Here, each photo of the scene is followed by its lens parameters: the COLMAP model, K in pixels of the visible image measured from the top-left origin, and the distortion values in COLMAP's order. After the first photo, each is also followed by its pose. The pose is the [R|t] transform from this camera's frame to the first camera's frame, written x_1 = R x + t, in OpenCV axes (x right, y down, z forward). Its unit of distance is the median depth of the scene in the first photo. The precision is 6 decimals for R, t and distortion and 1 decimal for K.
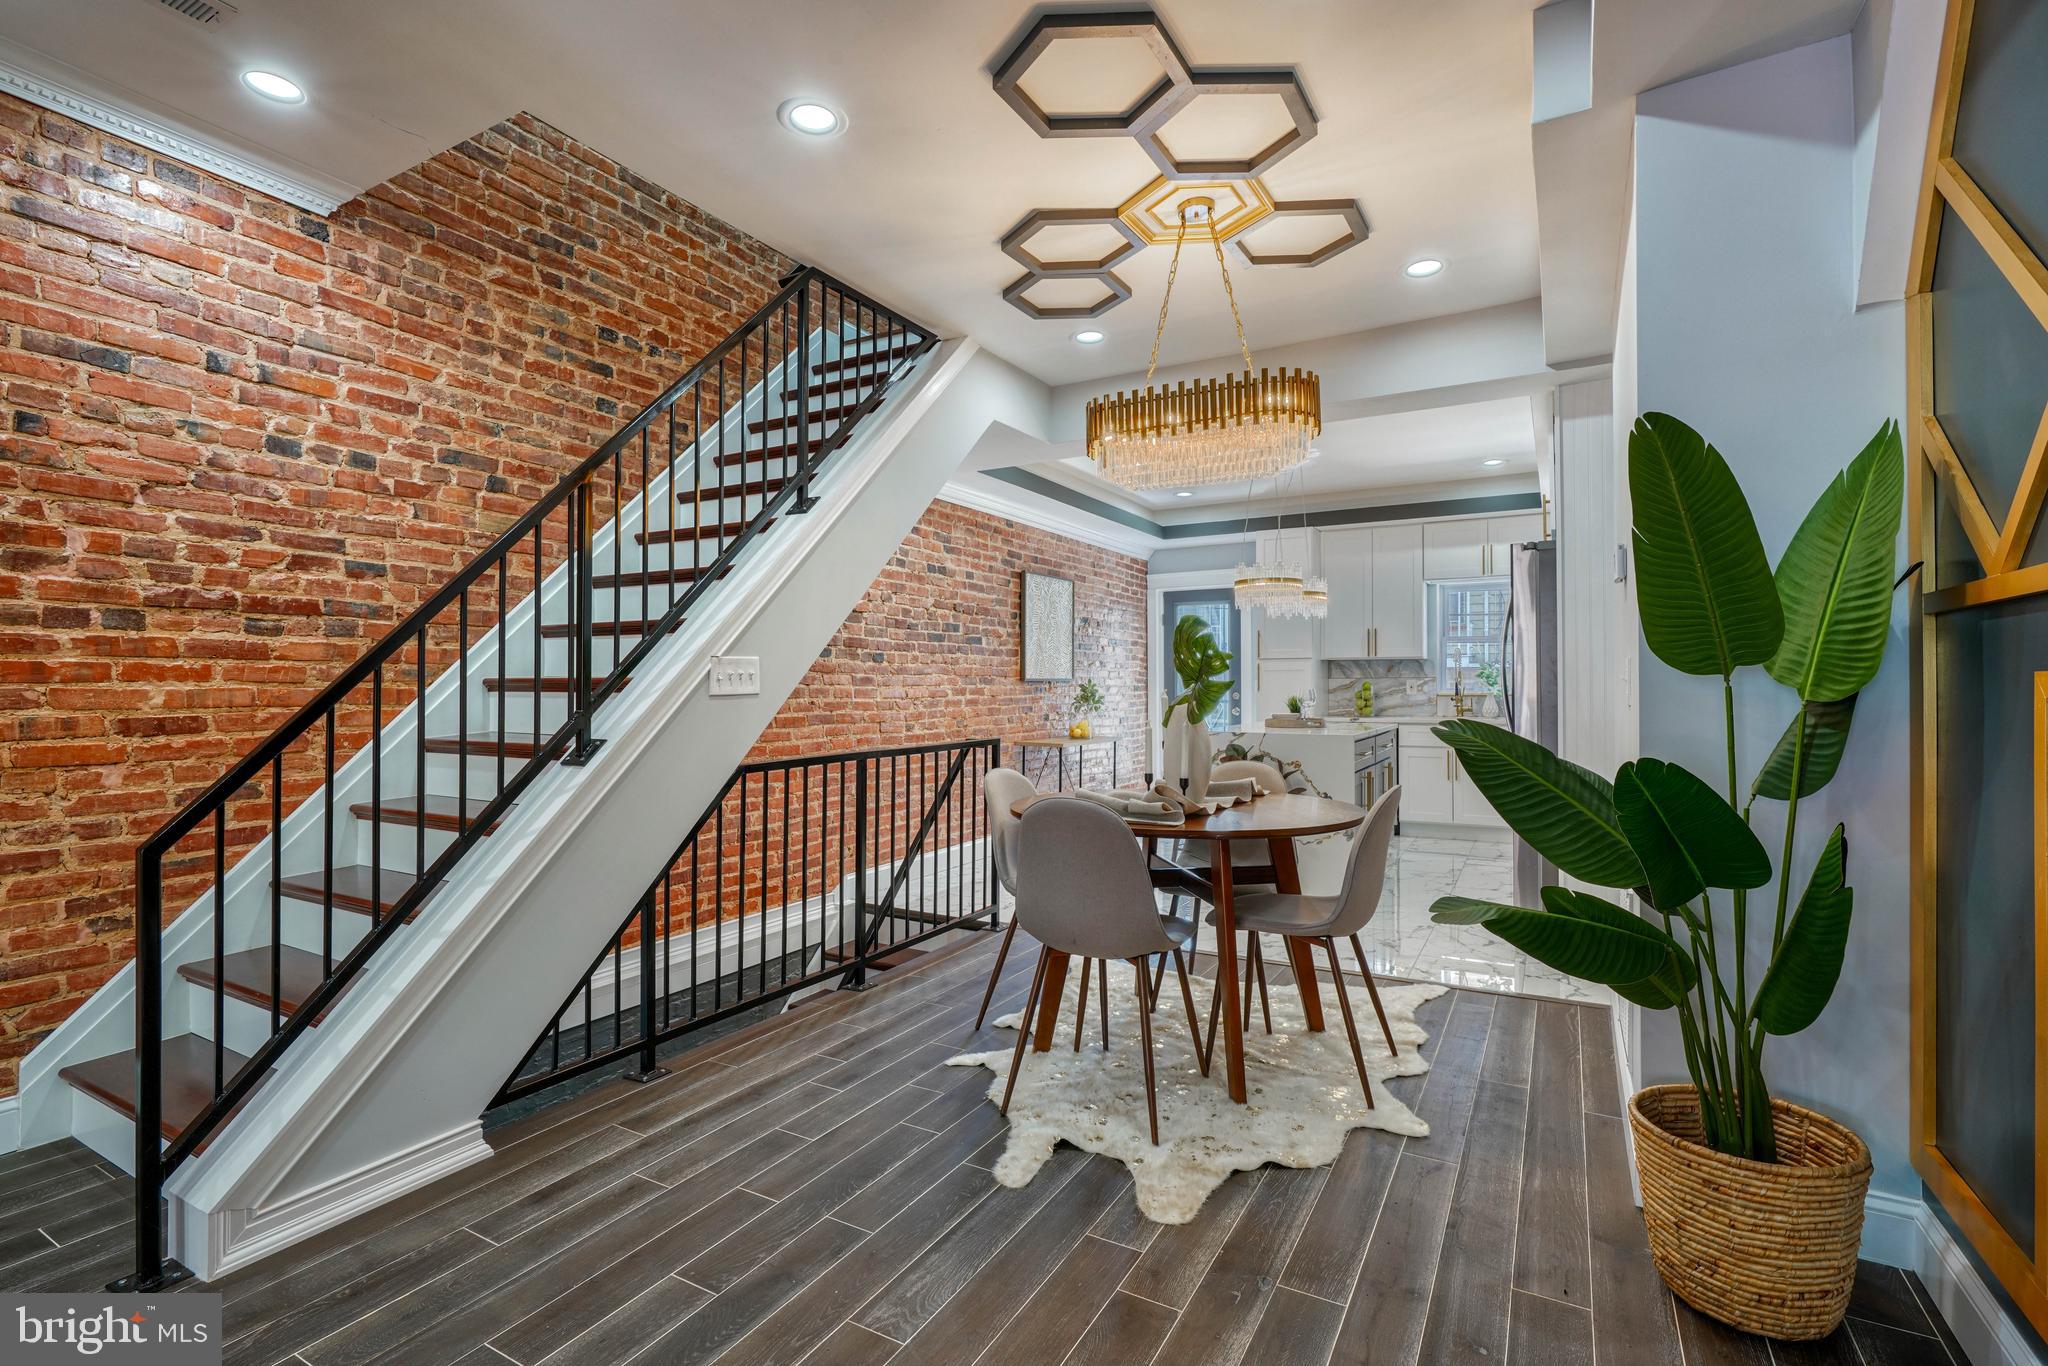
lens RADIAL K [[950.5, 0, 1024.0], [0, 950.5, 683.0], [0, 0, 1]] dist [0.001287, 0.000428]
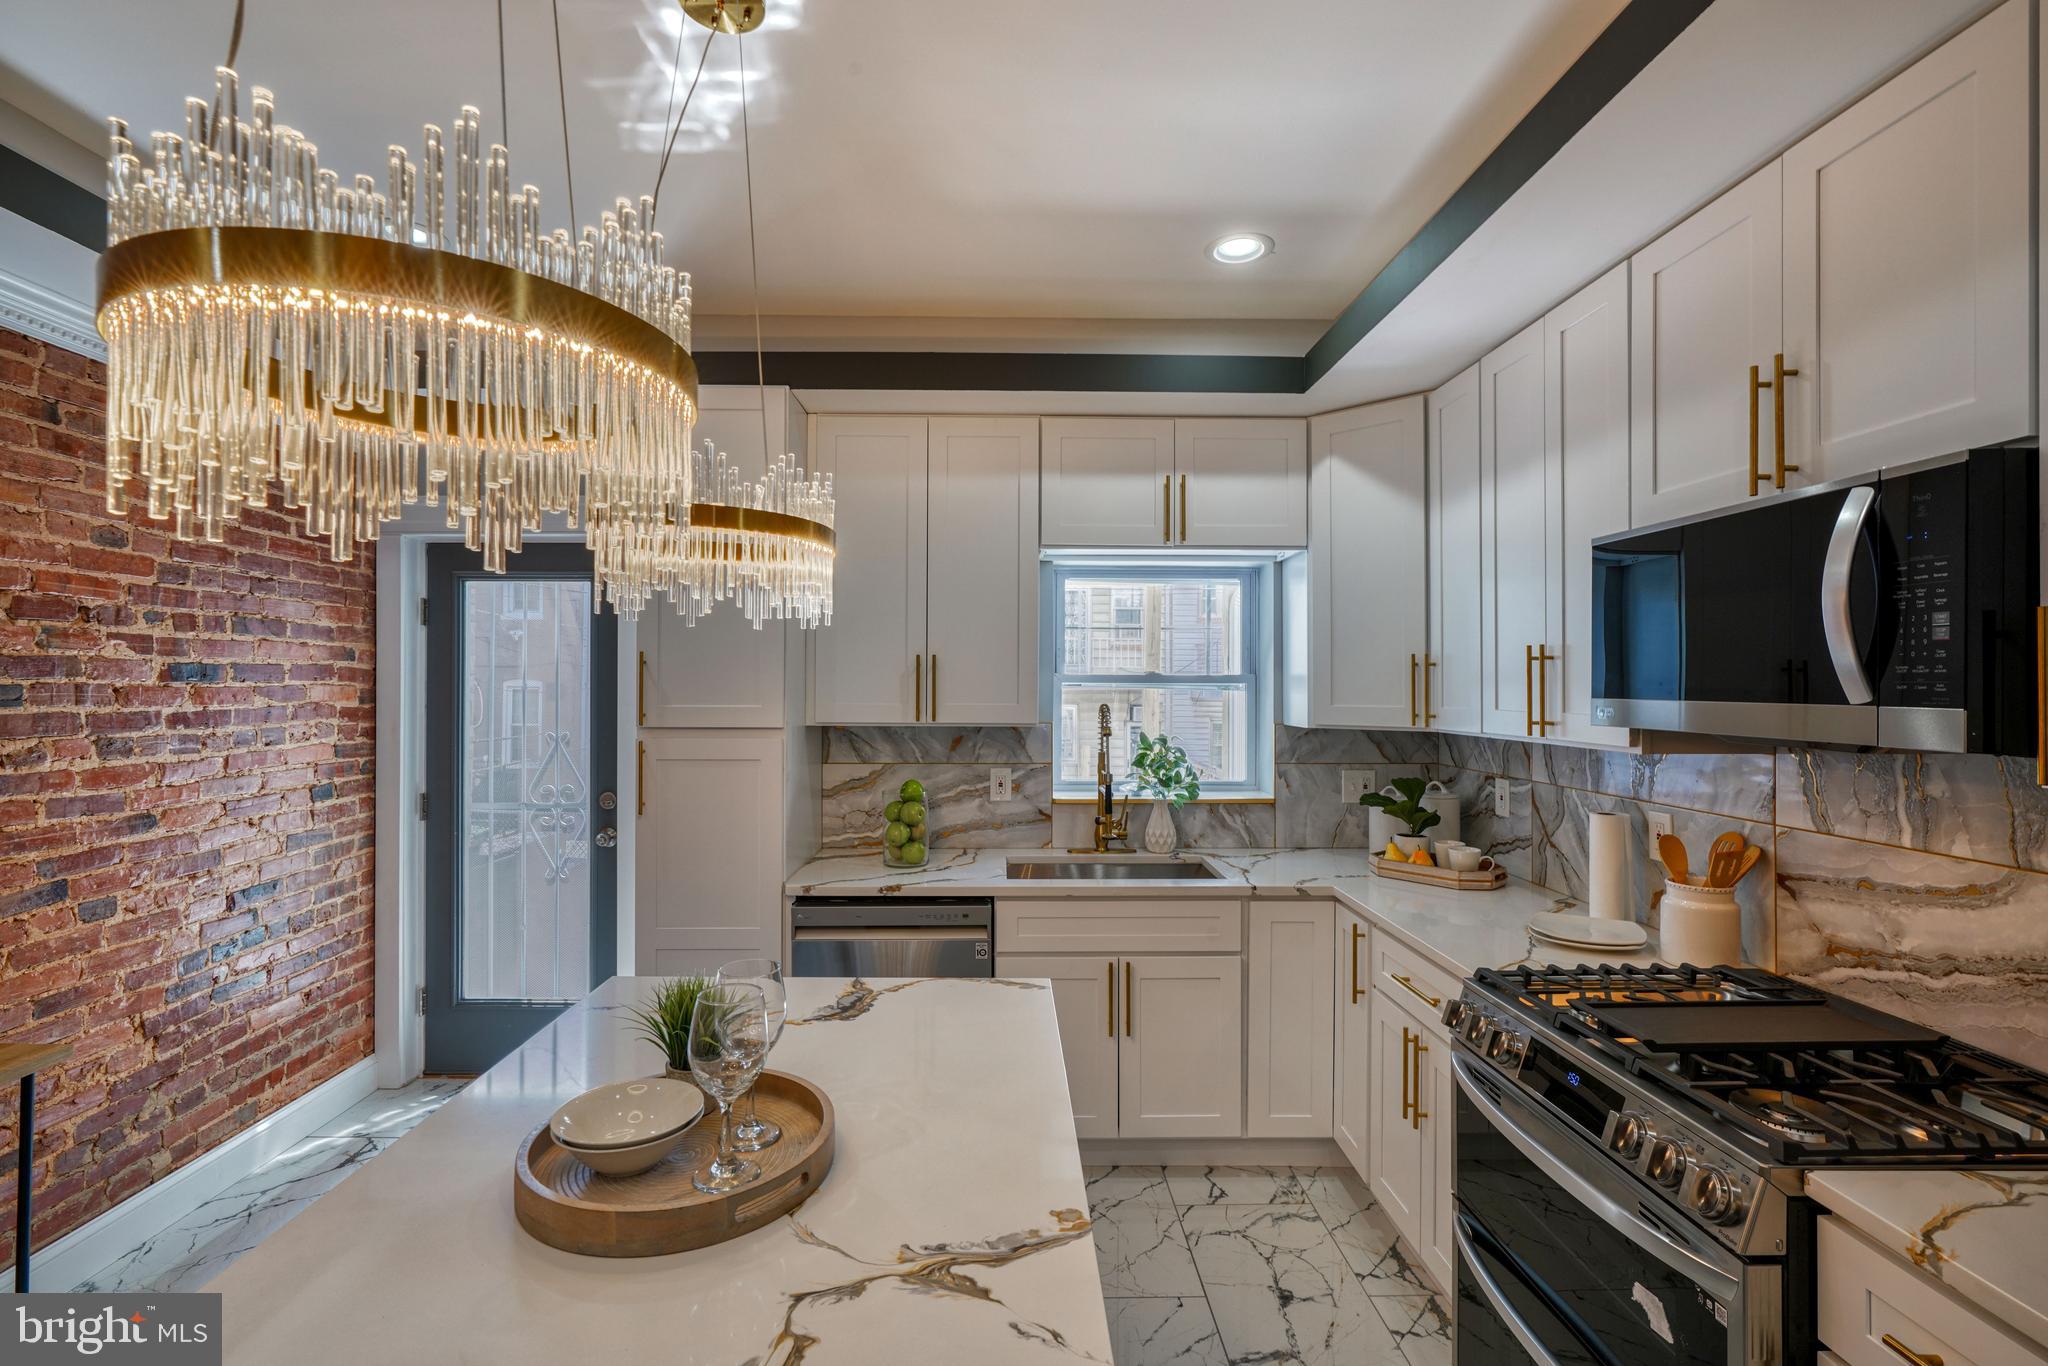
lens RADIAL K [[922.0, 0, 1011.1], [0, 922.0, 681.7], [0, 0, 1]] dist [-0.007100, 0.004511]
pose [[0.865650, 0.008061, 0.500584, 0.233157], [-0.007794, 0.999966, -0.002624, -0.053156], [-0.500589, -0.001630, 0.865684, 0.751819]]
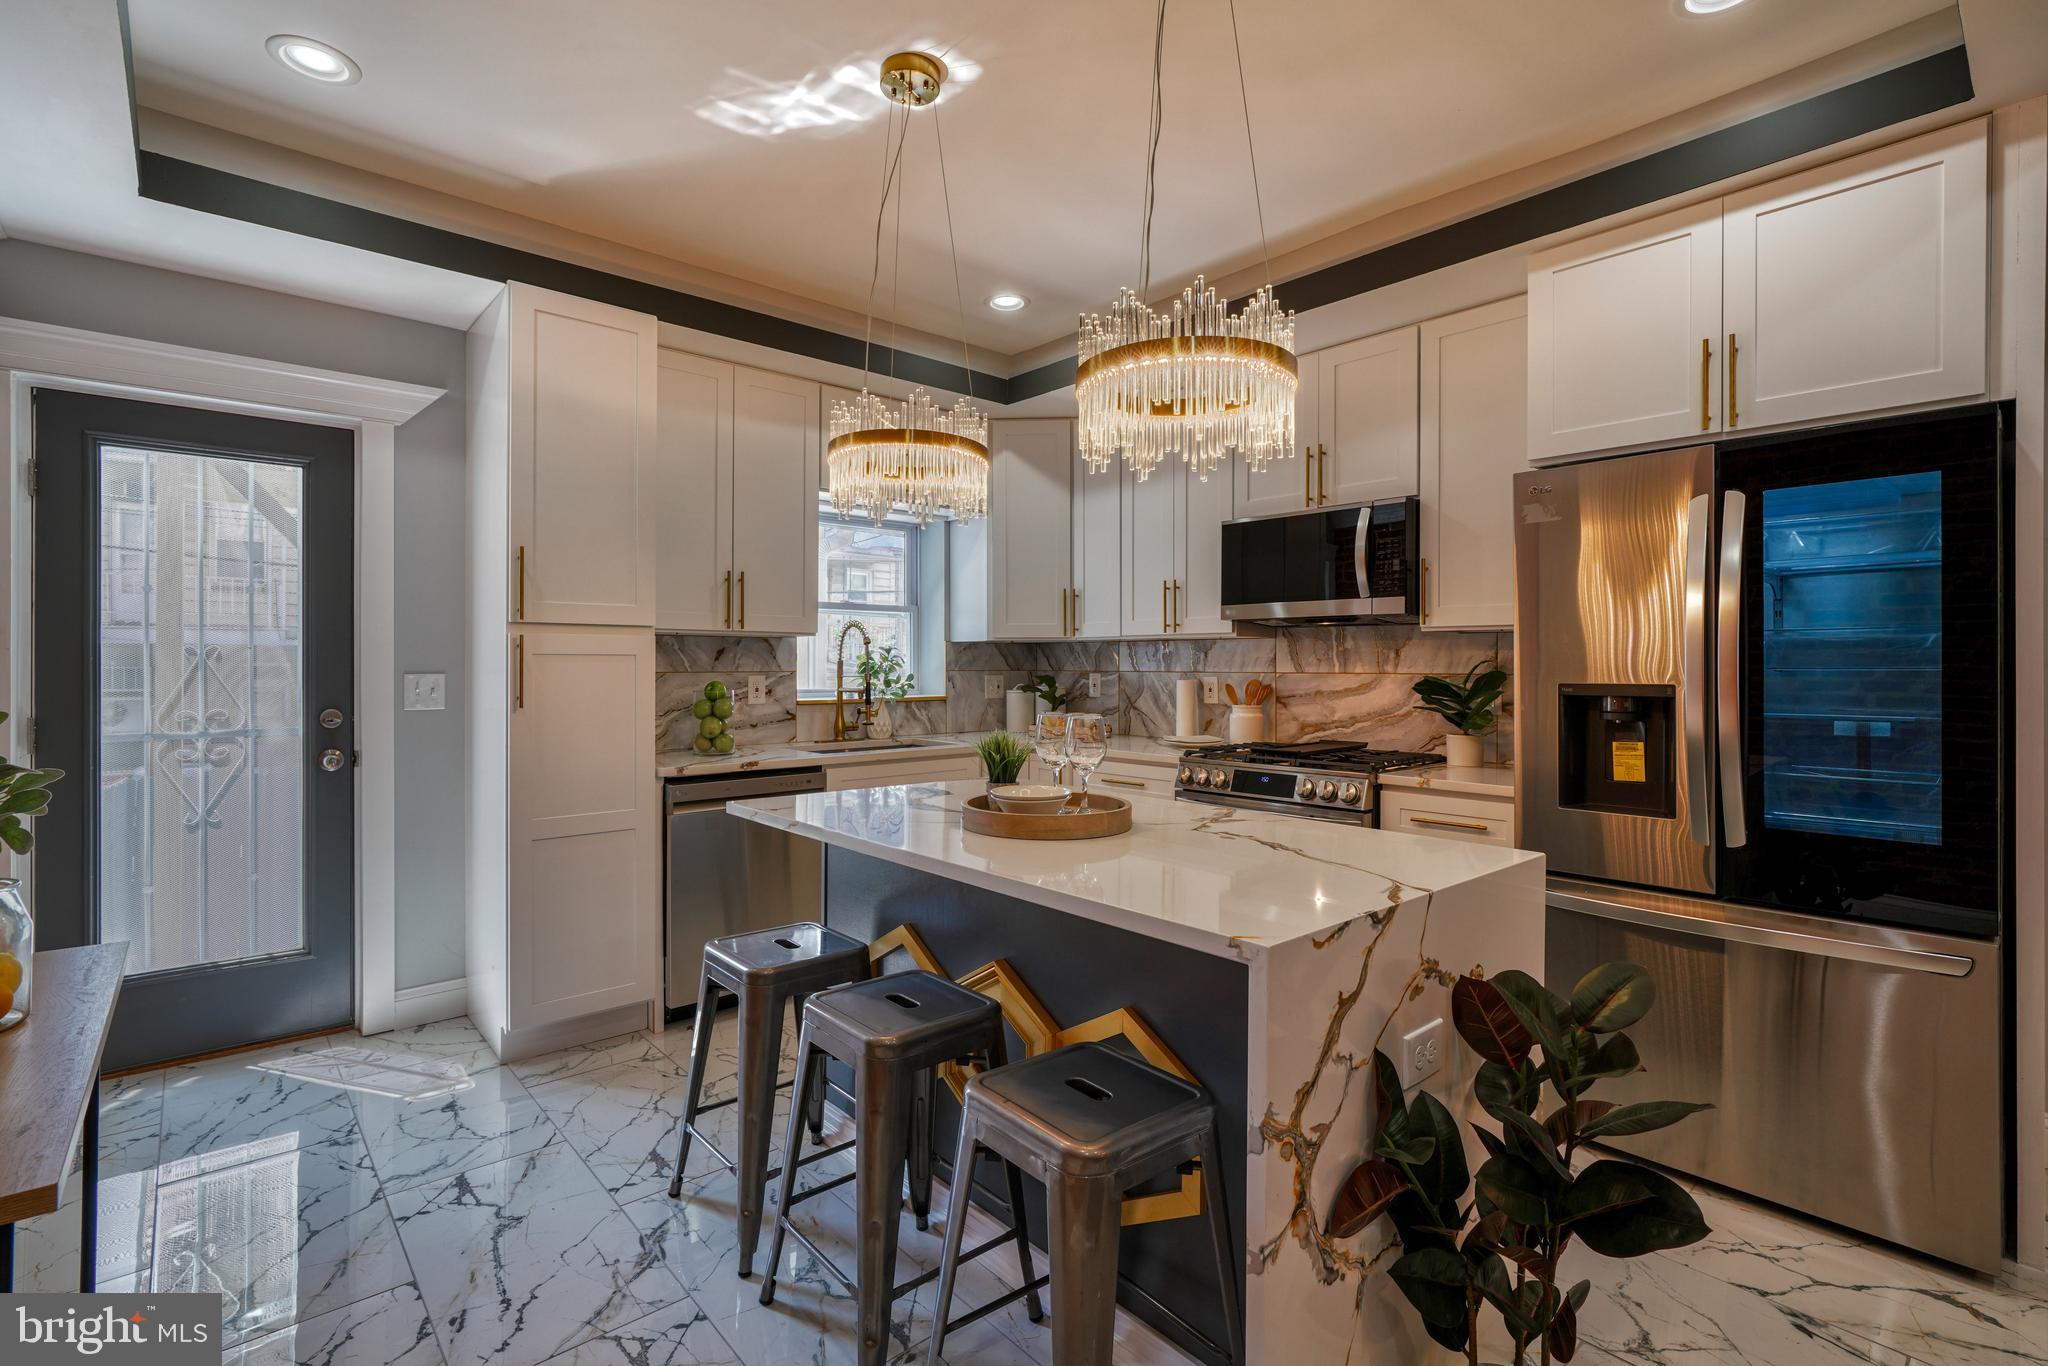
lens RADIAL K [[936.3, 0, 1007.8], [0, 936.3, 666.6], [0, 0, 1]] dist [-0.013733, 0.006323]
pose [[0.337148, 0.002900, 0.941447, -0.040101], [-0.006958, 0.999976, -0.000588, -0.011145], [-0.941426, -0.006352, 0.337160, 0.846298]]
